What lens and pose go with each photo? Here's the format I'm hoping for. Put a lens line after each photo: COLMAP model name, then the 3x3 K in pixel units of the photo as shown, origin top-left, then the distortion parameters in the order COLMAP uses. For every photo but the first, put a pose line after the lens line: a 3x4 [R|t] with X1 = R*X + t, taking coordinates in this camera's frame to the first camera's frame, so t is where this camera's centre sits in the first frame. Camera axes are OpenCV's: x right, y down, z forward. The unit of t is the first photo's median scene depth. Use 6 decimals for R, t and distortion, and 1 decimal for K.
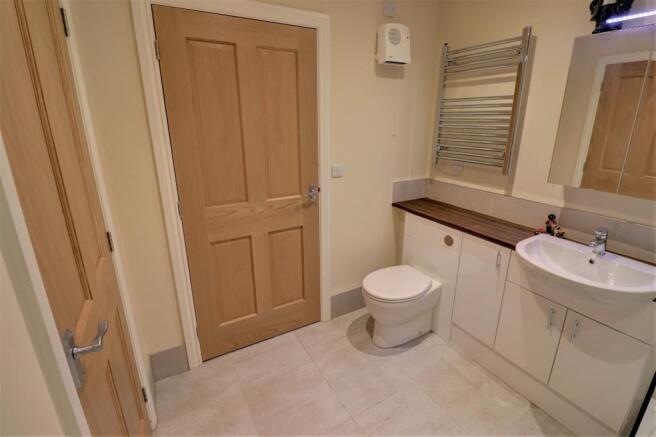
lens RADIAL K [[308.2, 0, 330.2], [0, 308.2, 209.4], [0, 0, 1]] dist [-0.001750, -0.019606]
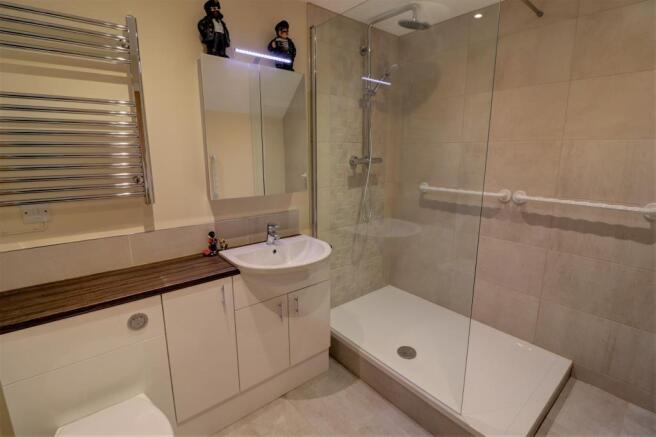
lens RADIAL K [[308.2, 0, 330.2], [0, 308.2, 209.4], [0, 0, 1]] dist [-0.001750, -0.019606]
pose [[-0.174539, -0.180978, 0.967876, -0.281655], [0.276505, 0.934403, 0.224581, -0.166066], [-0.945030, 0.306820, -0.113049, 0.729978]]
